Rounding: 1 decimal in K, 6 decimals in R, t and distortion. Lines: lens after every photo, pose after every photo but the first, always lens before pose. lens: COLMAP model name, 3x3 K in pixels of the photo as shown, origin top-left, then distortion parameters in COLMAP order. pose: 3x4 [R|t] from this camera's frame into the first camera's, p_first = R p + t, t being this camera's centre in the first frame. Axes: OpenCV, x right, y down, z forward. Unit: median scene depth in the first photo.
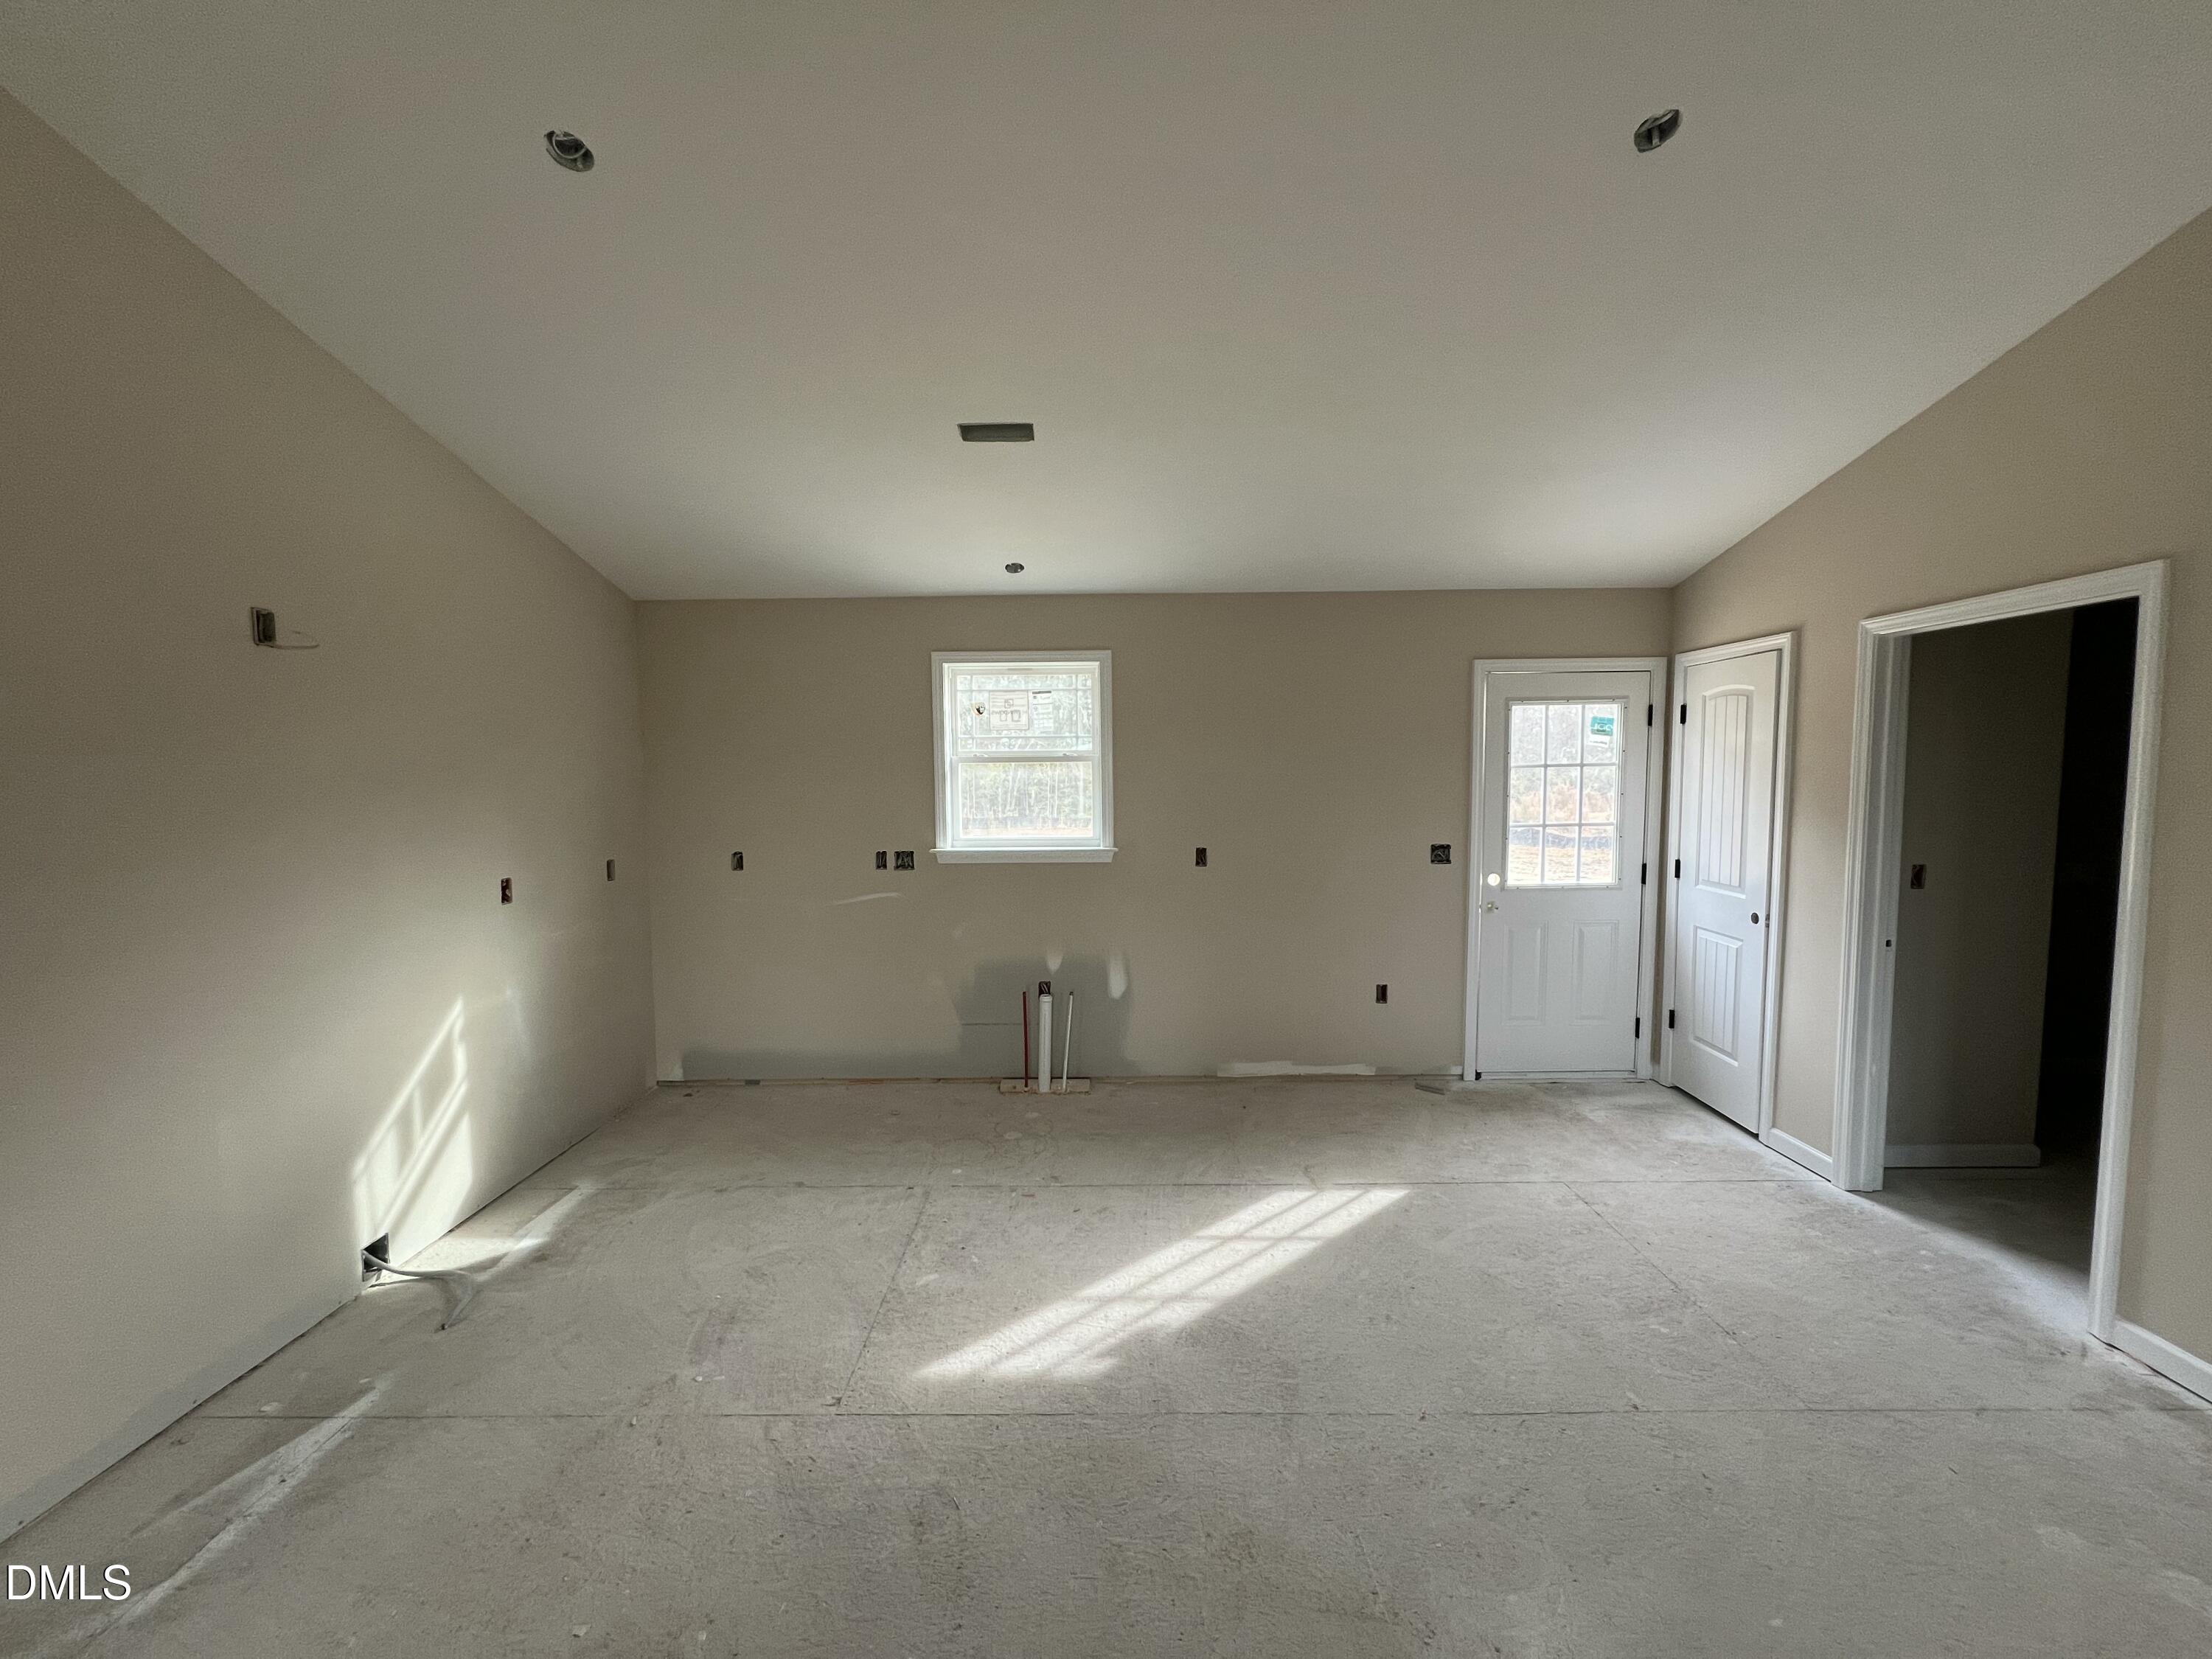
lens RADIAL K [[881.2, 0, 1104.5], [0, 881.2, 835.9], [0, 0, 1]] dist [-0.000322, -0.000055]
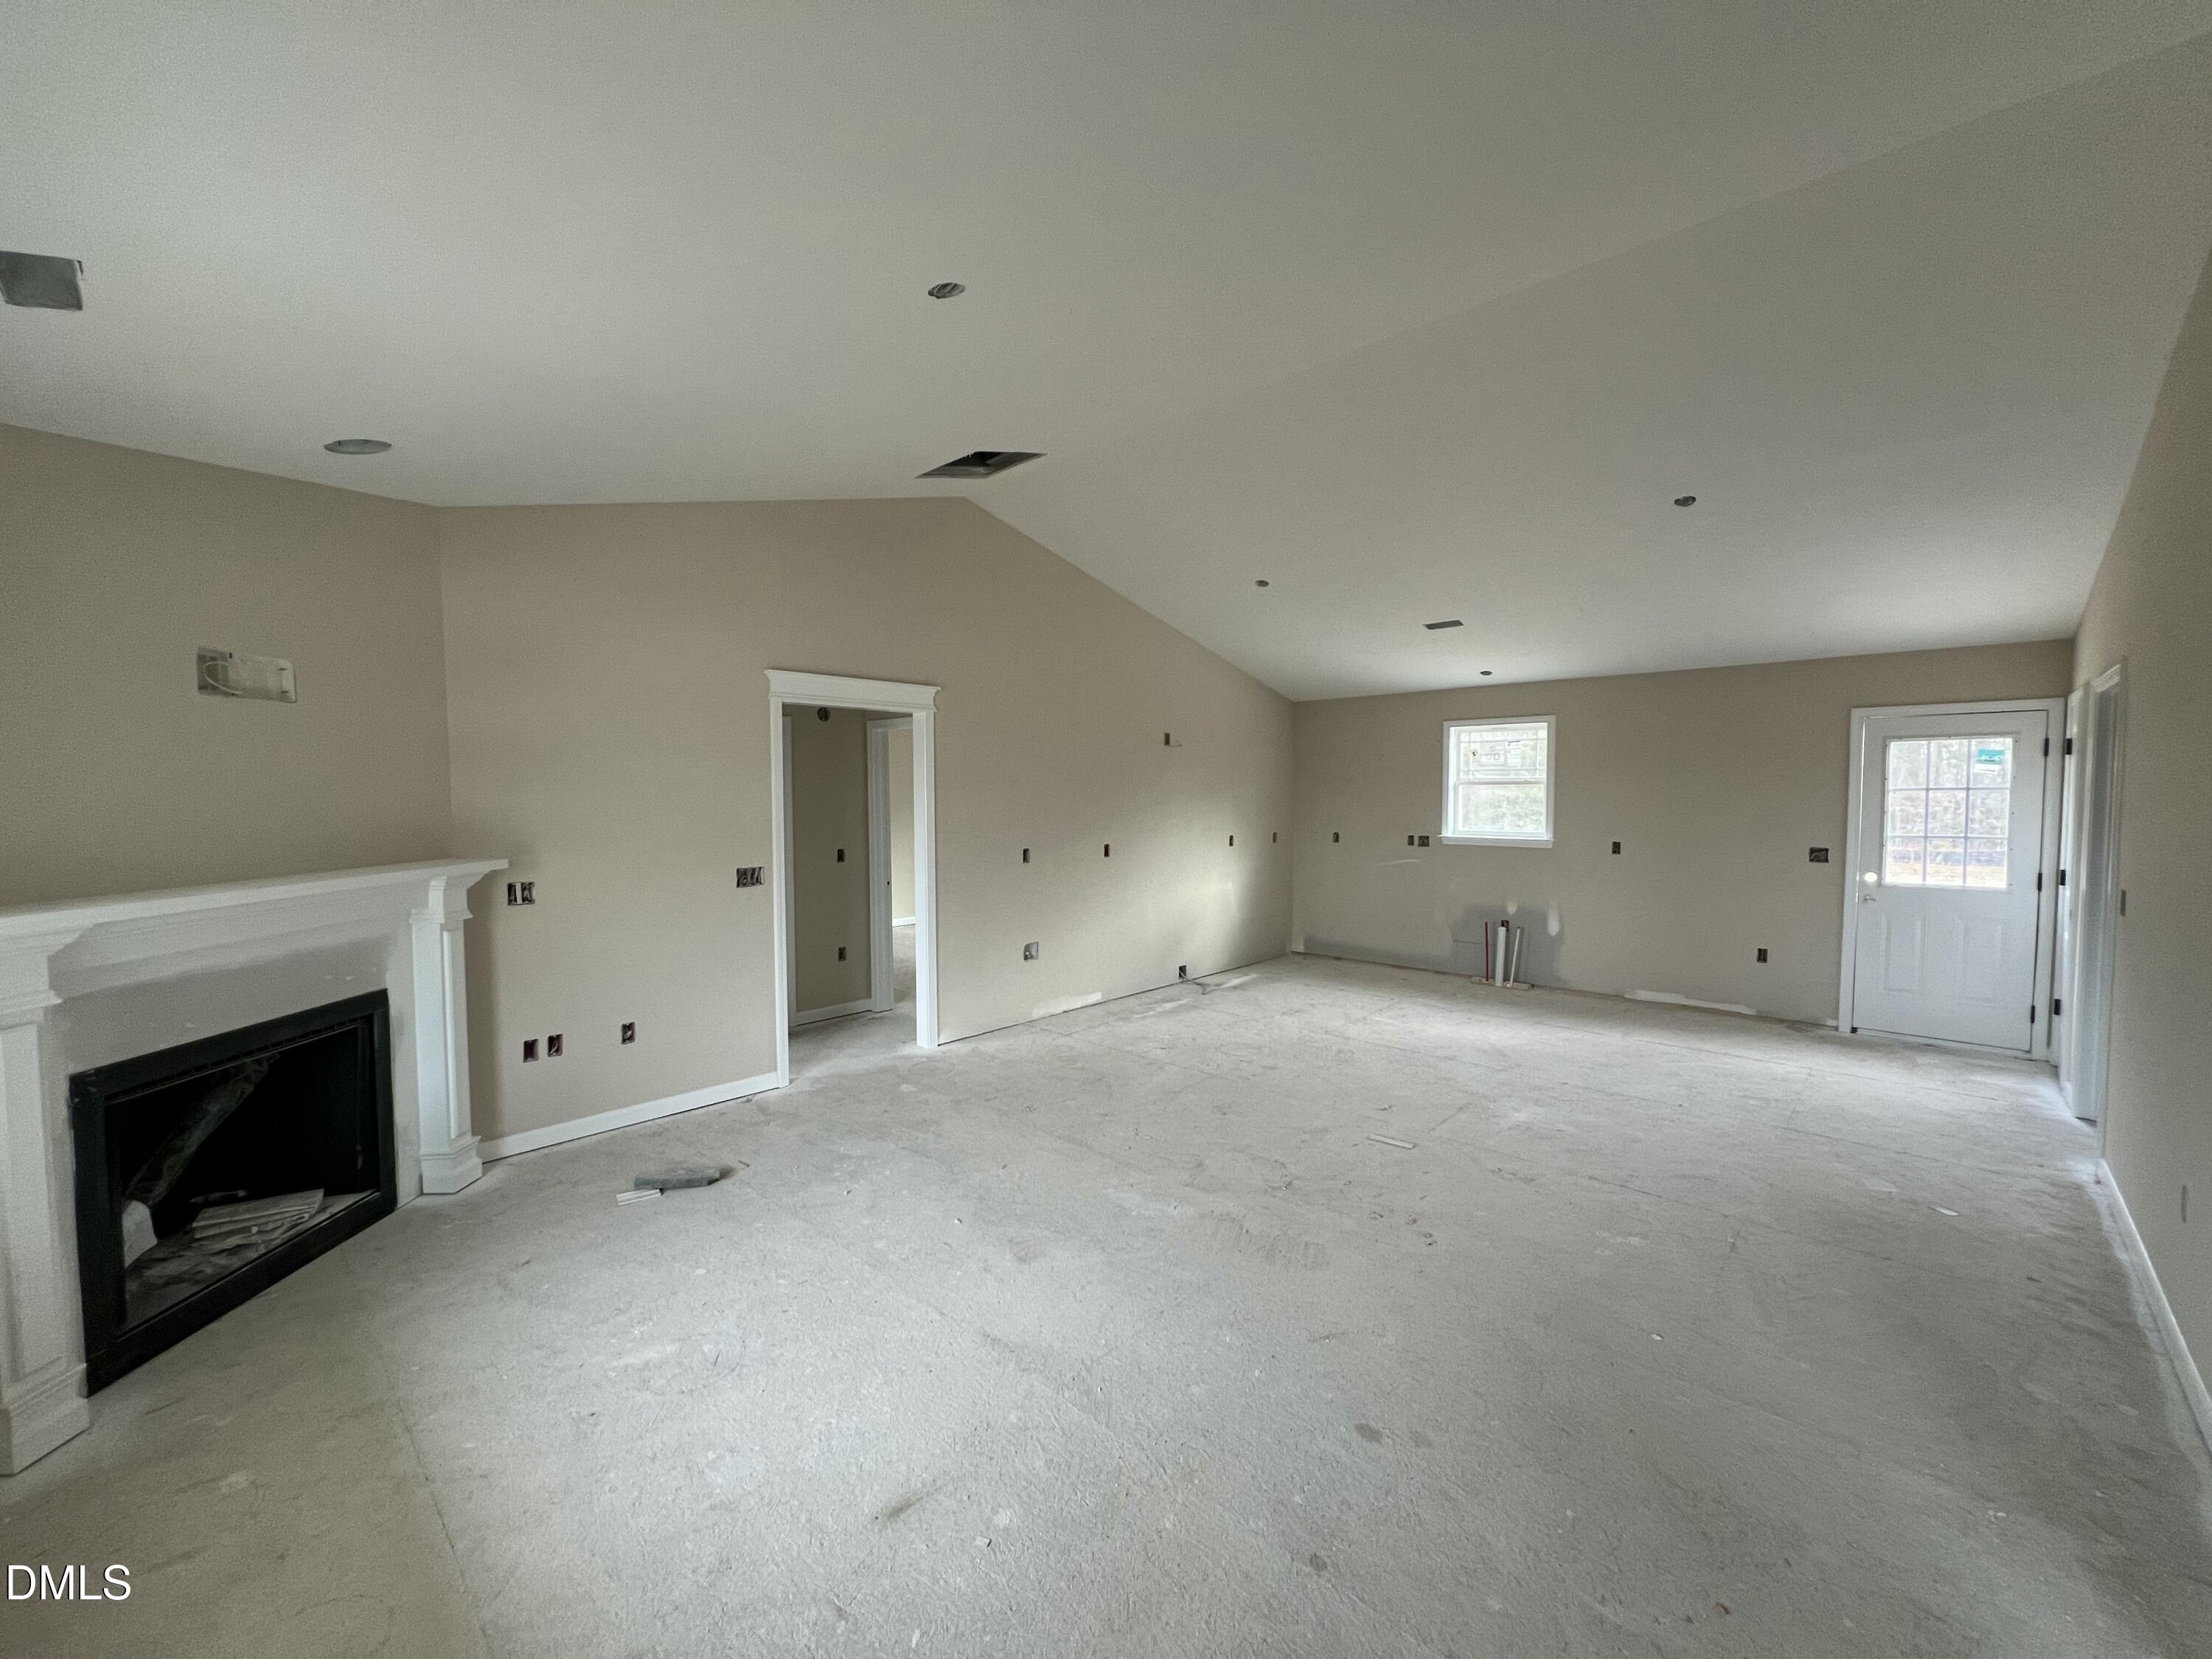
lens RADIAL K [[899.6, 0, 1106.0], [0, 899.6, 829.5], [0, 0, 1]] dist [-0.001173, 0.000004]
pose [[0.737895, 0.037040, -0.673899, 0.501630], [-0.056093, 0.998404, -0.006544, 0.051348], [0.672581, 0.042630, 0.738795, -0.725635]]
